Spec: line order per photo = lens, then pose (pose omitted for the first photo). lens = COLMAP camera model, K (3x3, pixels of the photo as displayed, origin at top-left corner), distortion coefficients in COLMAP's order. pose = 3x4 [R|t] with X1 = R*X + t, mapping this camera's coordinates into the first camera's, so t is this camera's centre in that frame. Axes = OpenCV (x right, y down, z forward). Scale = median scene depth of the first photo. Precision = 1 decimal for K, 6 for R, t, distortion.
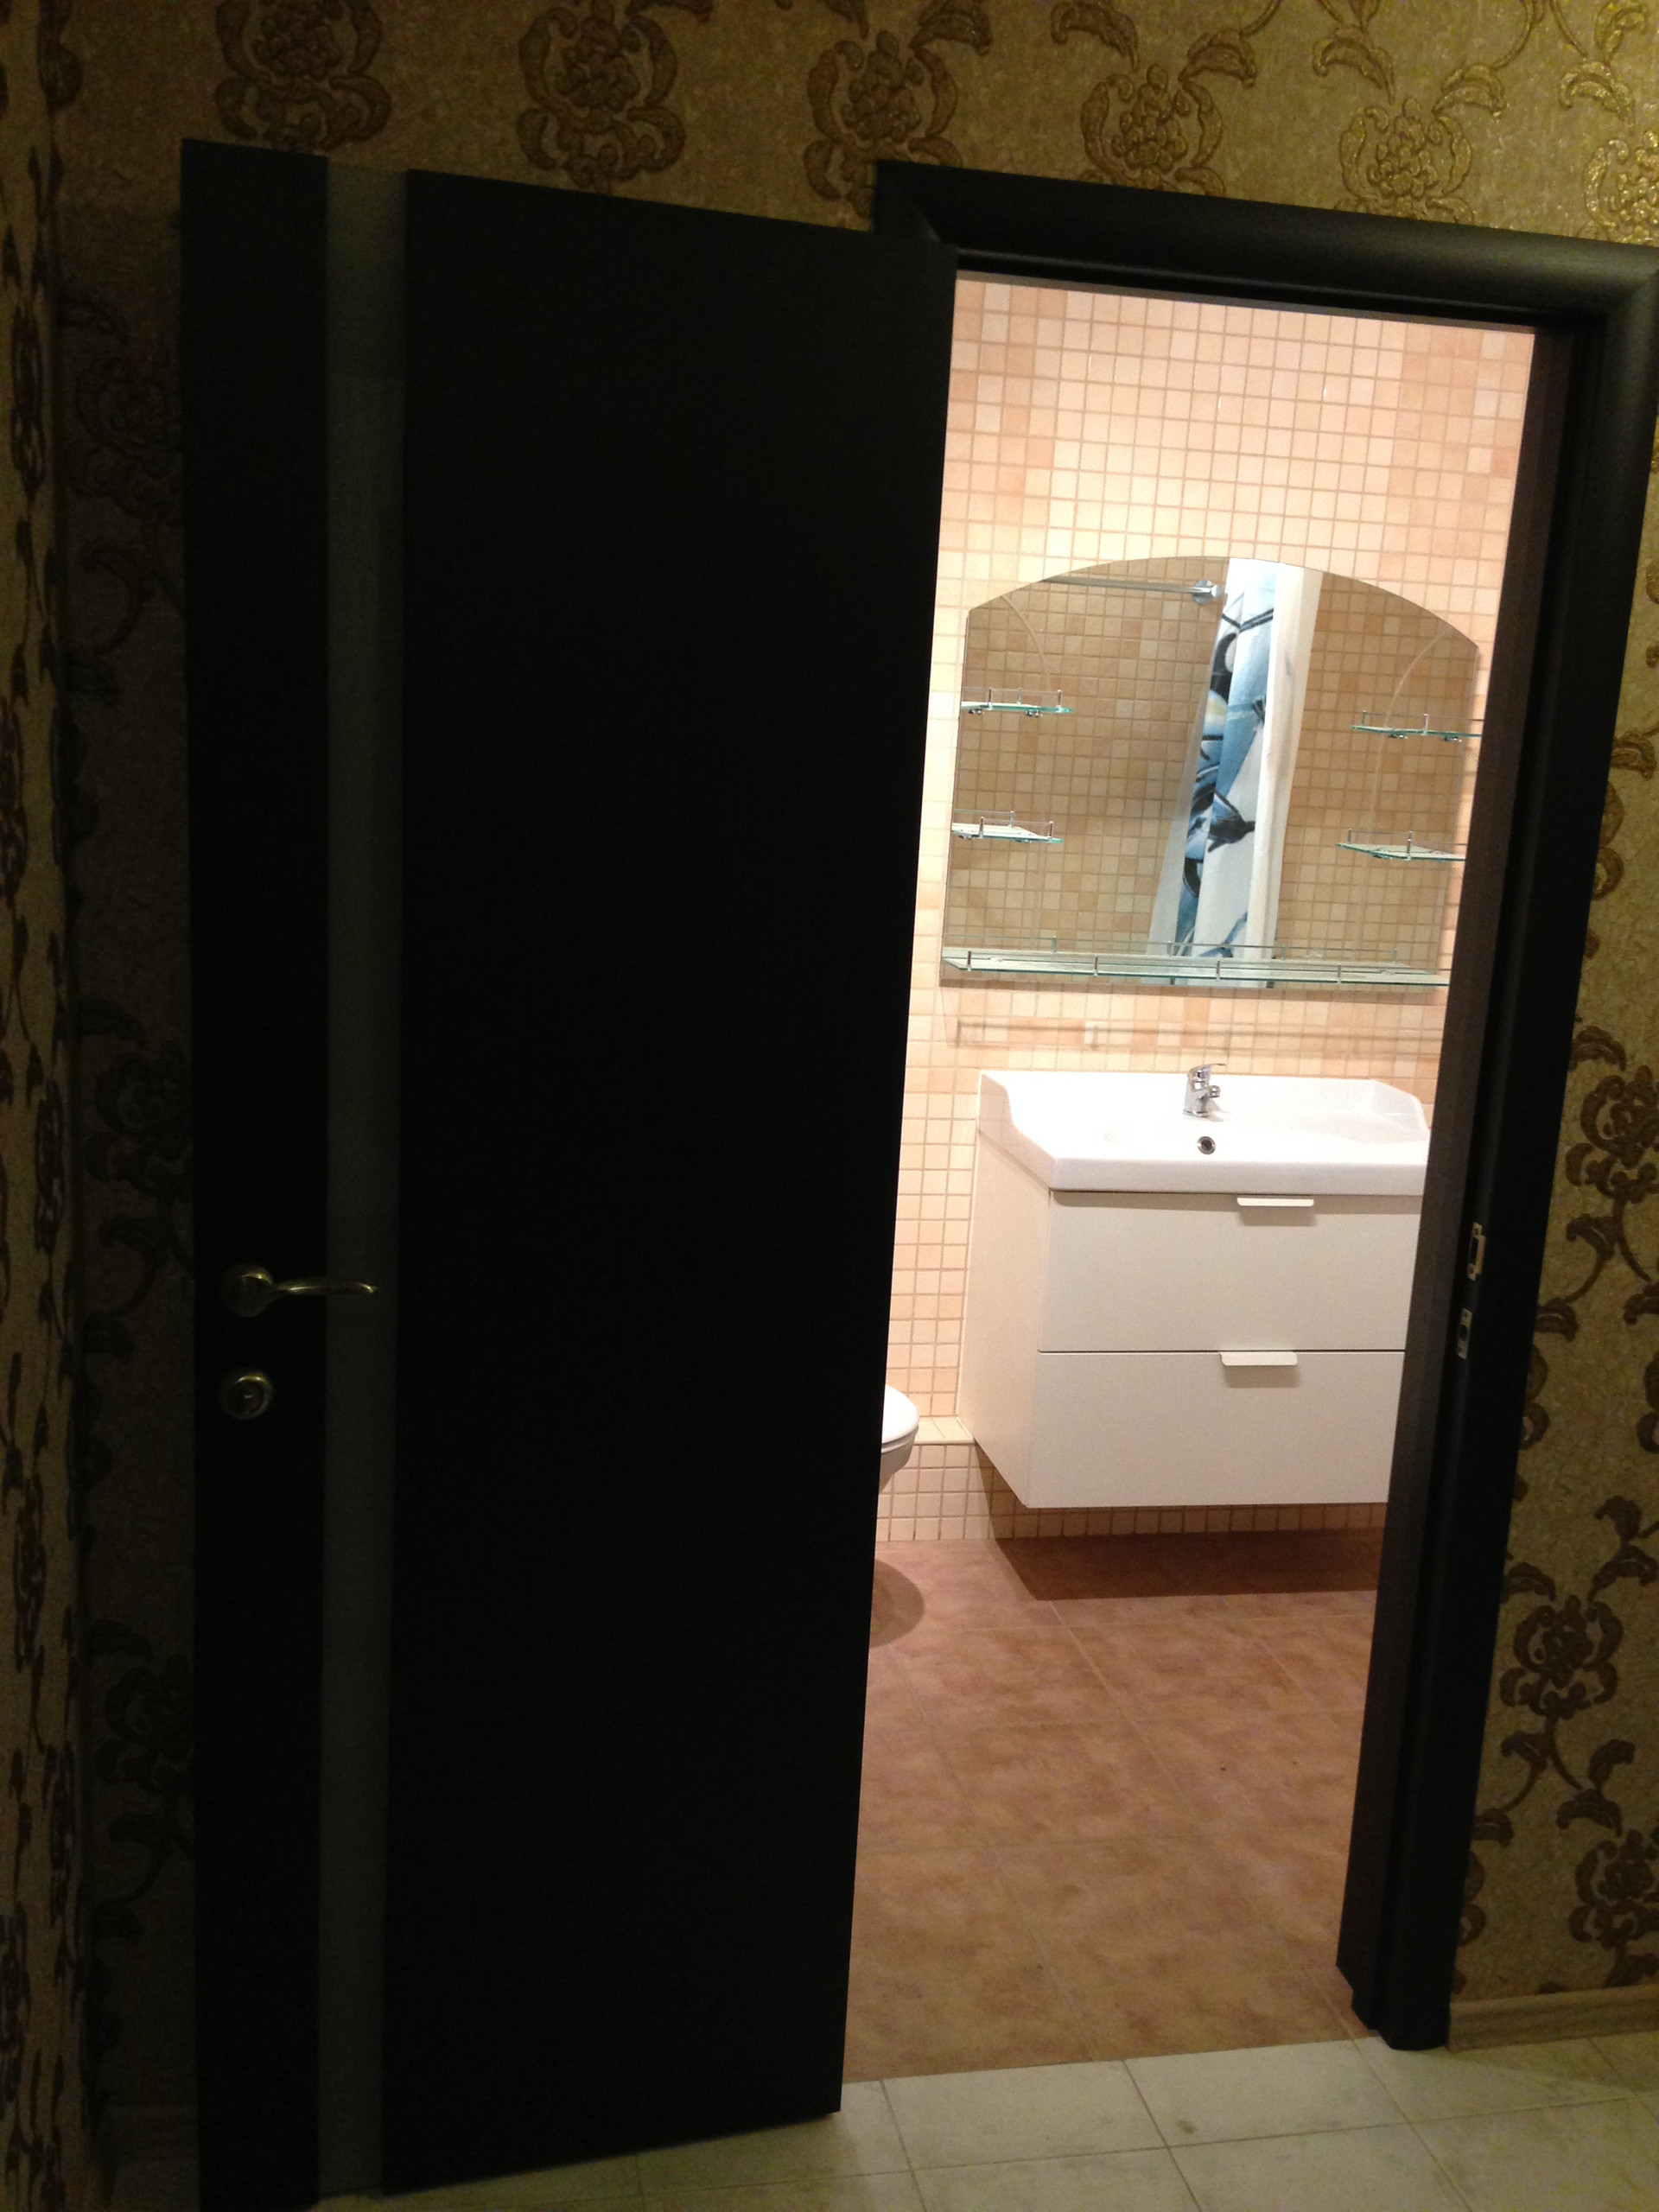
lens RADIAL K [[2012.0, 0, 829.5], [0, 2012.0, 1106.0], [0, 0, 1]] dist [0.096488, -0.106979]
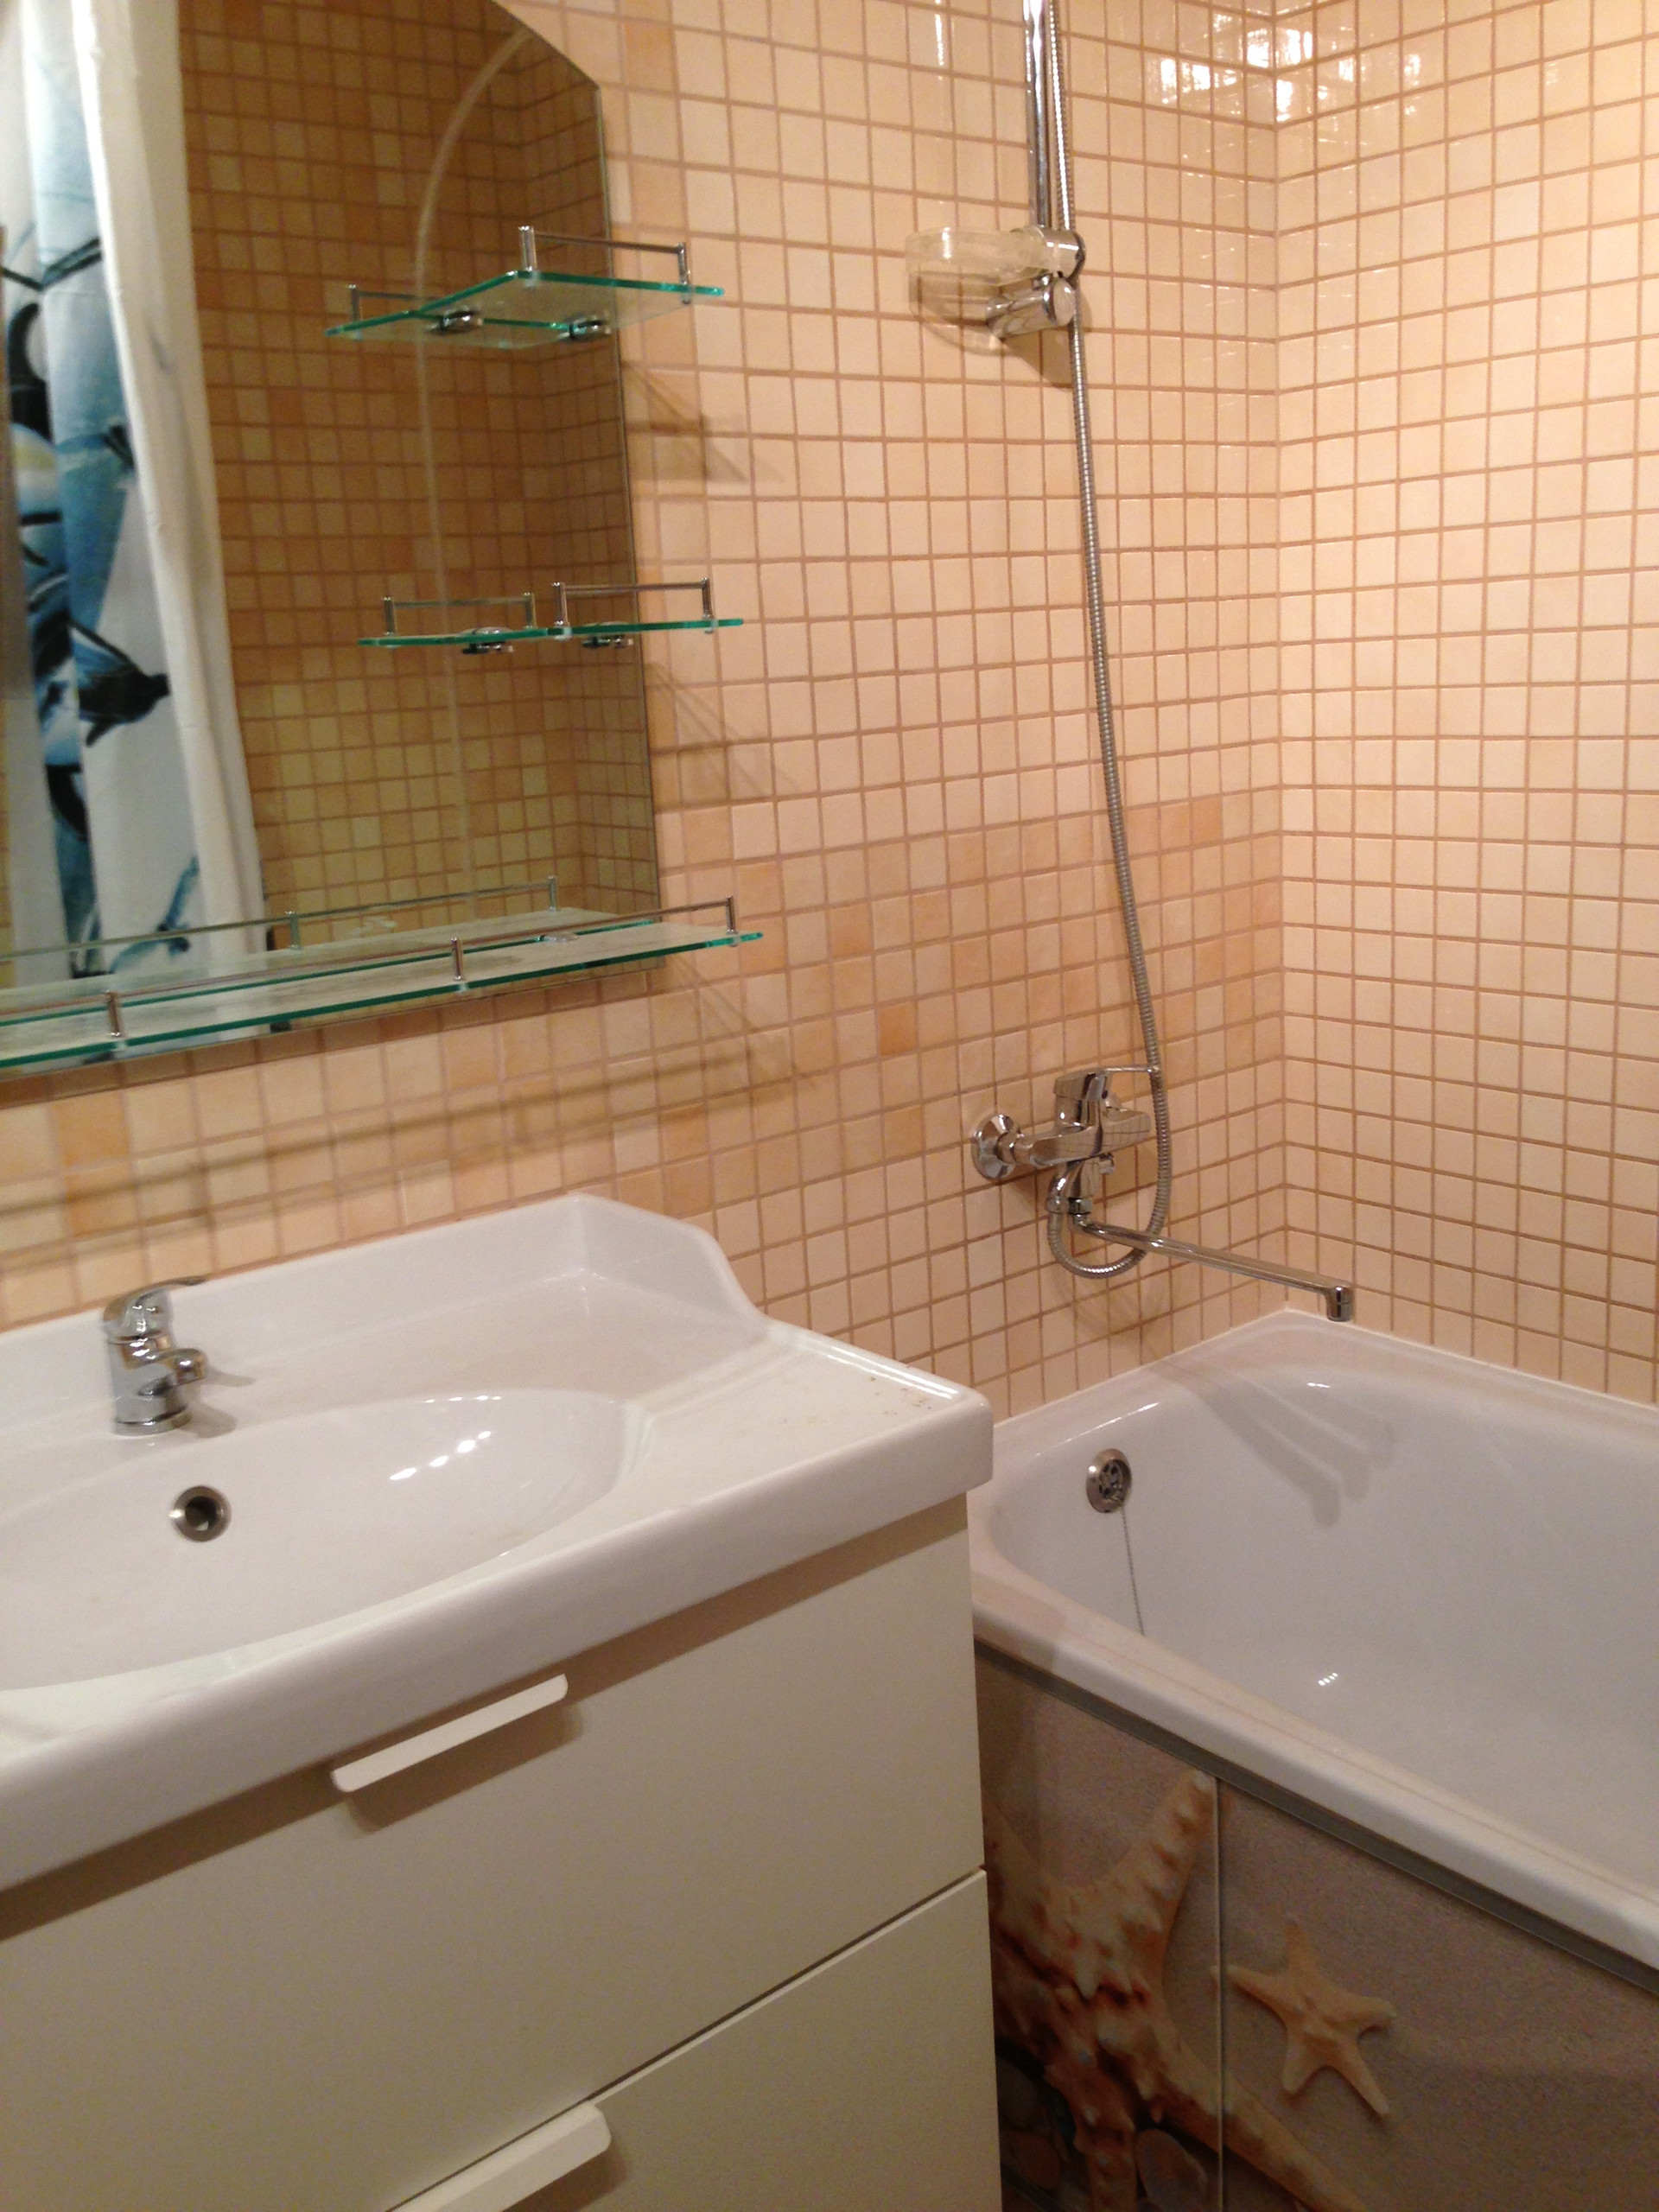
lens RADIAL K [[2012.0, 0, 829.5], [0, 2012.0, 1106.0], [0, 0, 1]] dist [0.096488, -0.106979]
pose [[0.869328, -0.214893, 0.445073, 0.106391], [0.203942, 0.976256, 0.073016, -0.040111], [-0.450196, 0.027294, 0.892513, 0.483994]]
